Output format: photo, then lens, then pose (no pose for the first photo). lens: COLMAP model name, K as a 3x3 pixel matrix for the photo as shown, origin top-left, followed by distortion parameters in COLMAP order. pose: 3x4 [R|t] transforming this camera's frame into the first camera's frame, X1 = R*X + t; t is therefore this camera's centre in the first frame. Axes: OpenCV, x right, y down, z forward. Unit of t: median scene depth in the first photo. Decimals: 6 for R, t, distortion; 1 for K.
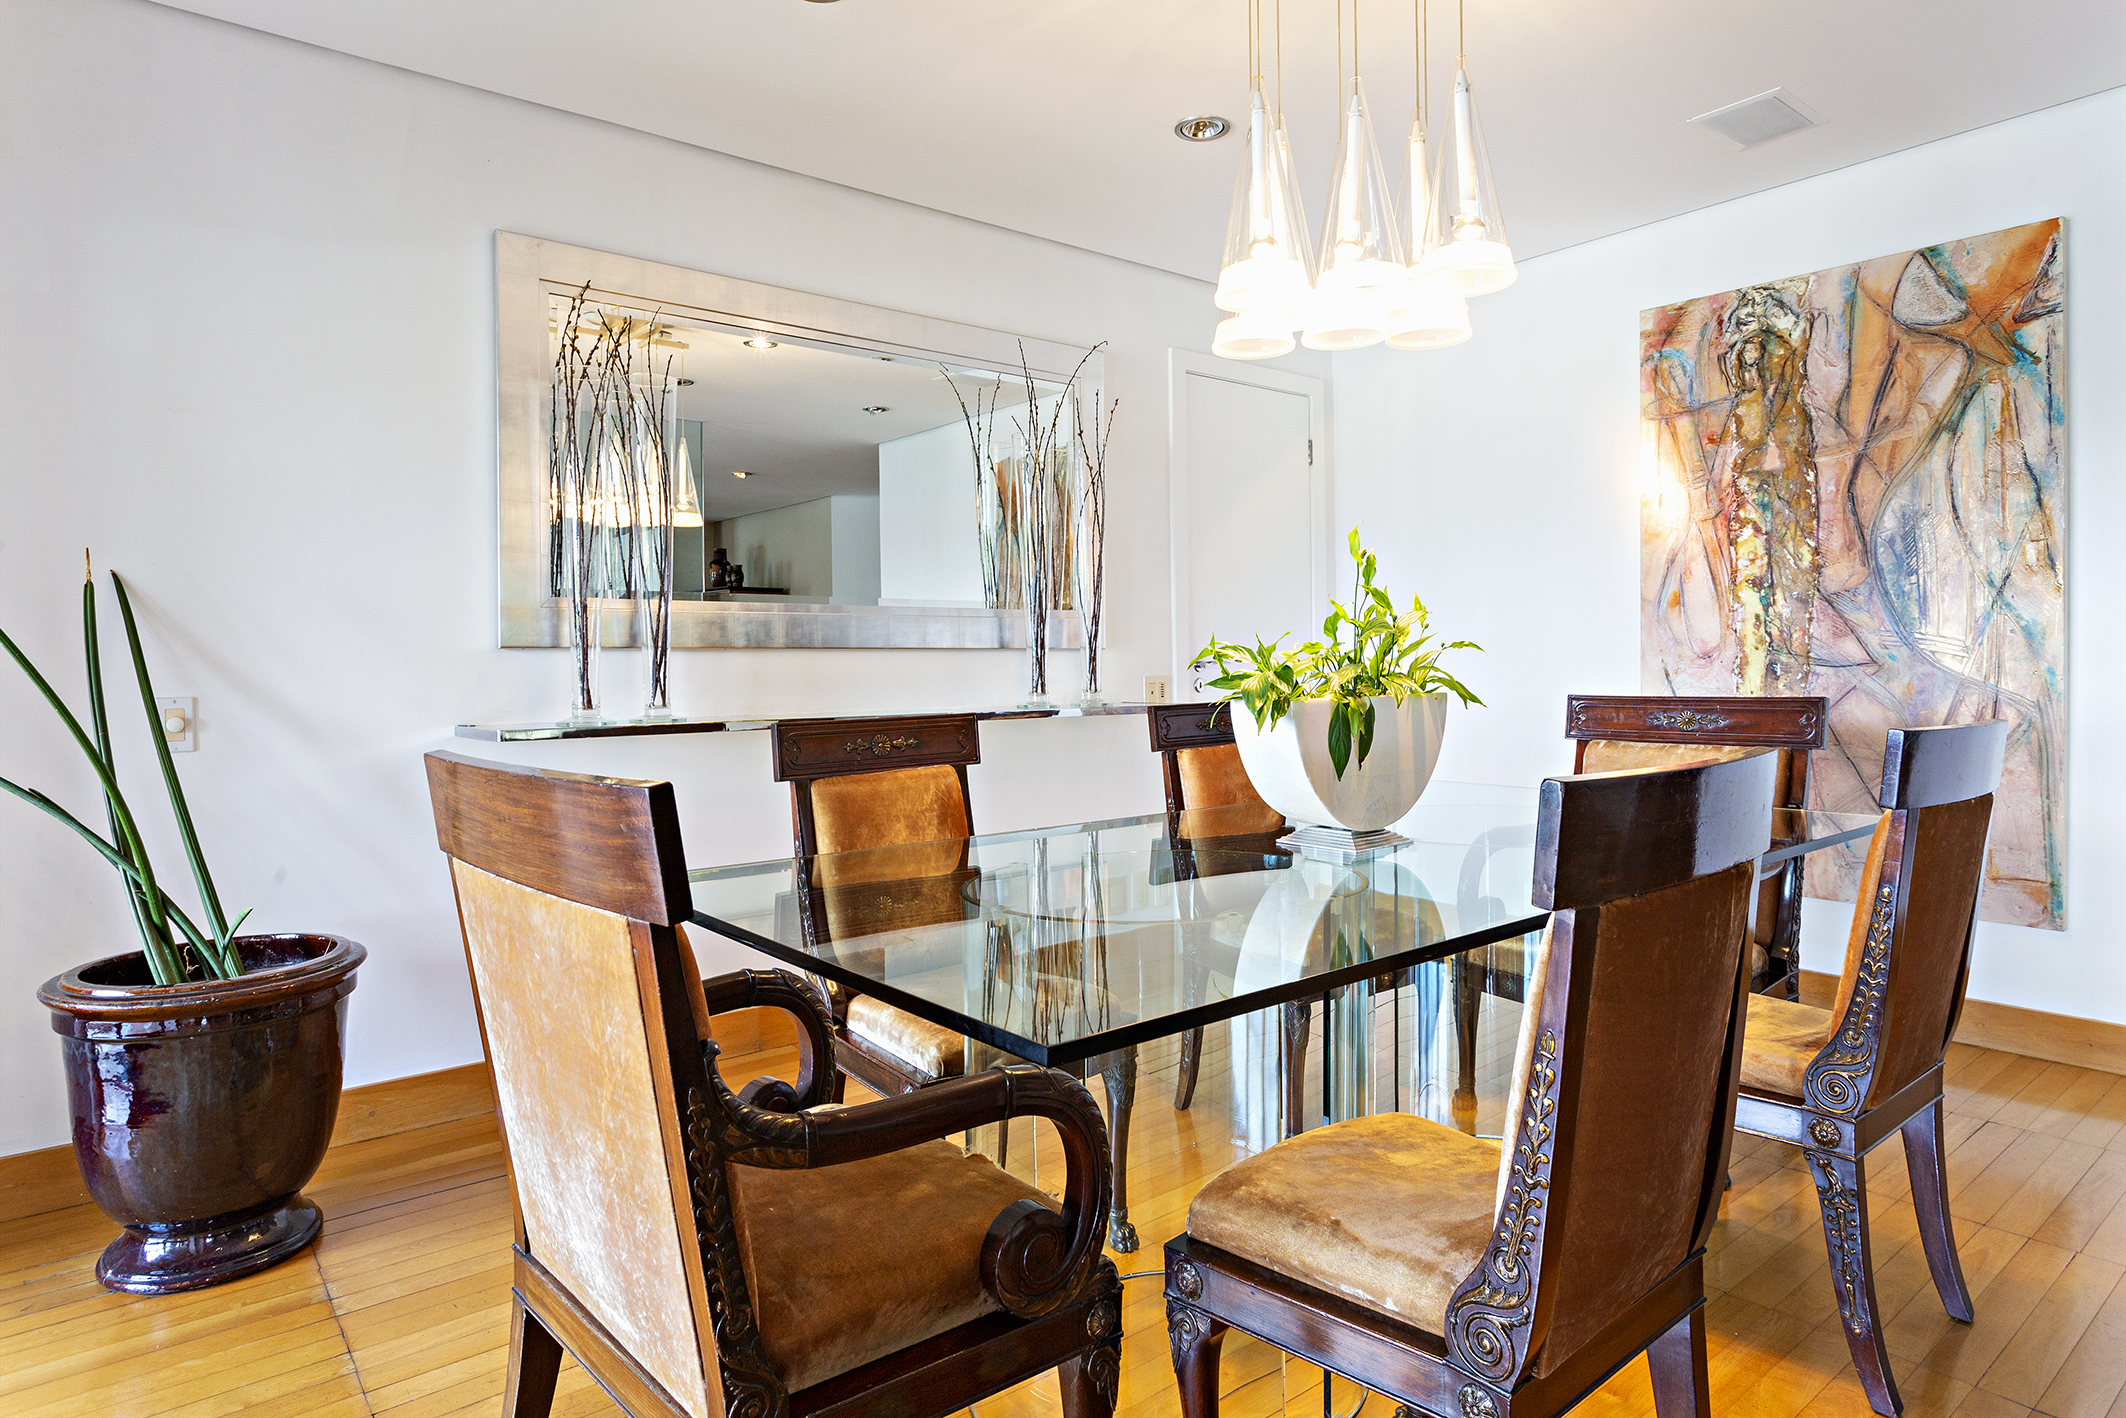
lens RADIAL K [[1161.1, 0, 1000.9], [0, 1161.1, 704.8], [0, 0, 1]] dist [-0.003224, 0.001087]
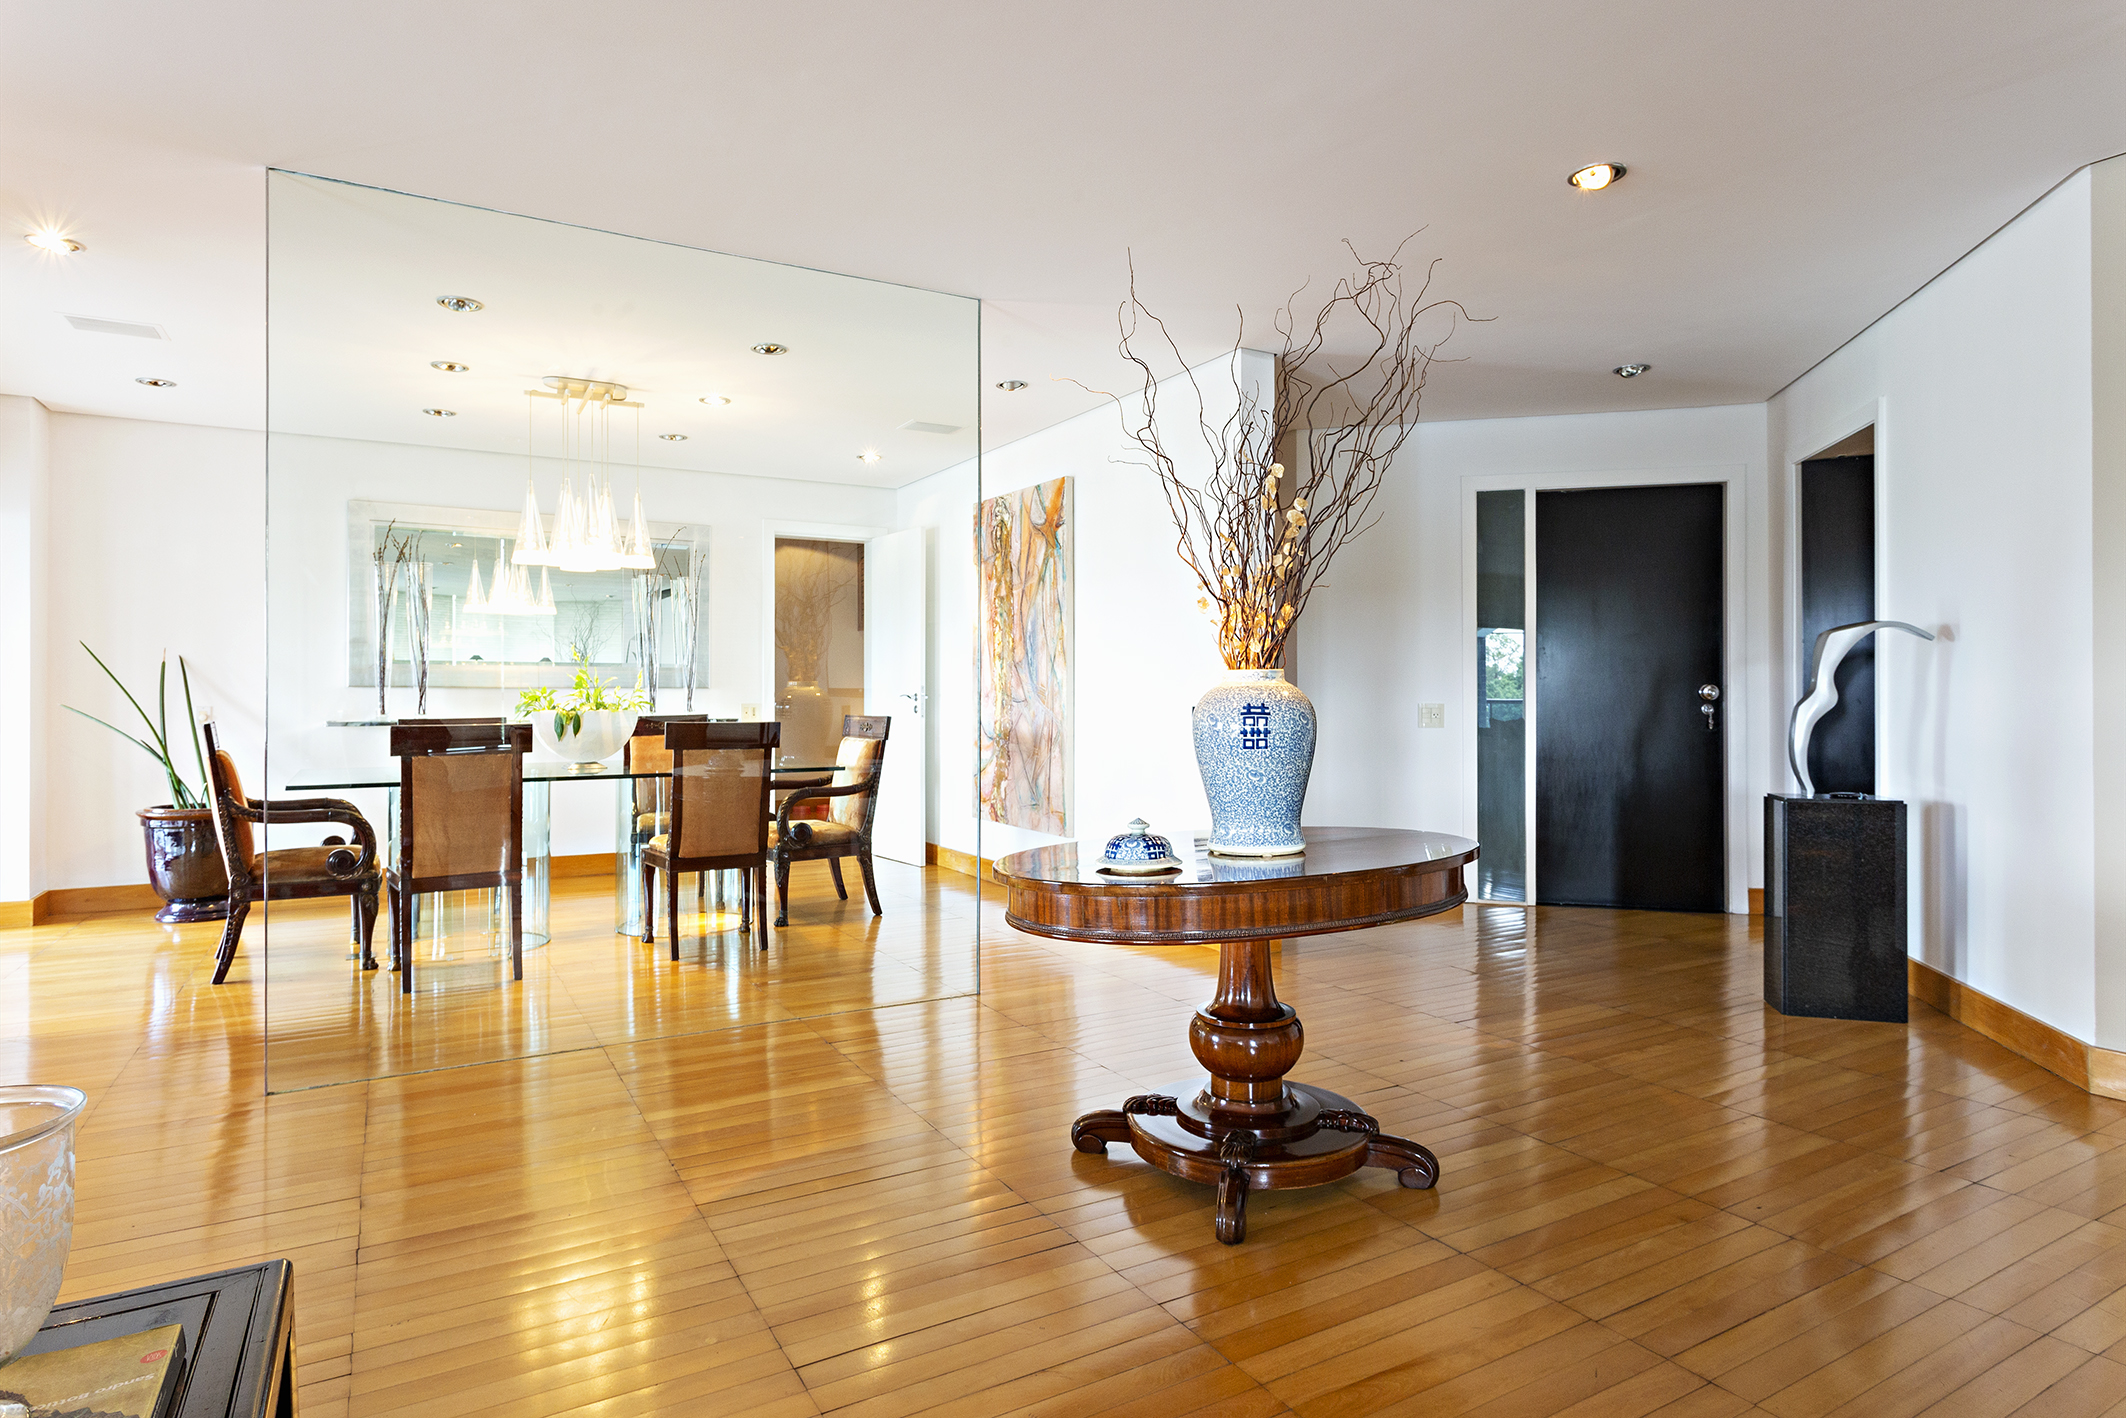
lens RADIAL K [[1129.5, 0, 1021.3], [0, 1129.5, 738.0], [0, 0, 1]] dist [-0.002374, -0.000763]
pose [[0.989483, 0.015804, -0.143784, 1.022790], [-0.015039, 0.999866, 0.006407, 0.015223], [0.143866, -0.004177, 0.989588, -0.847563]]
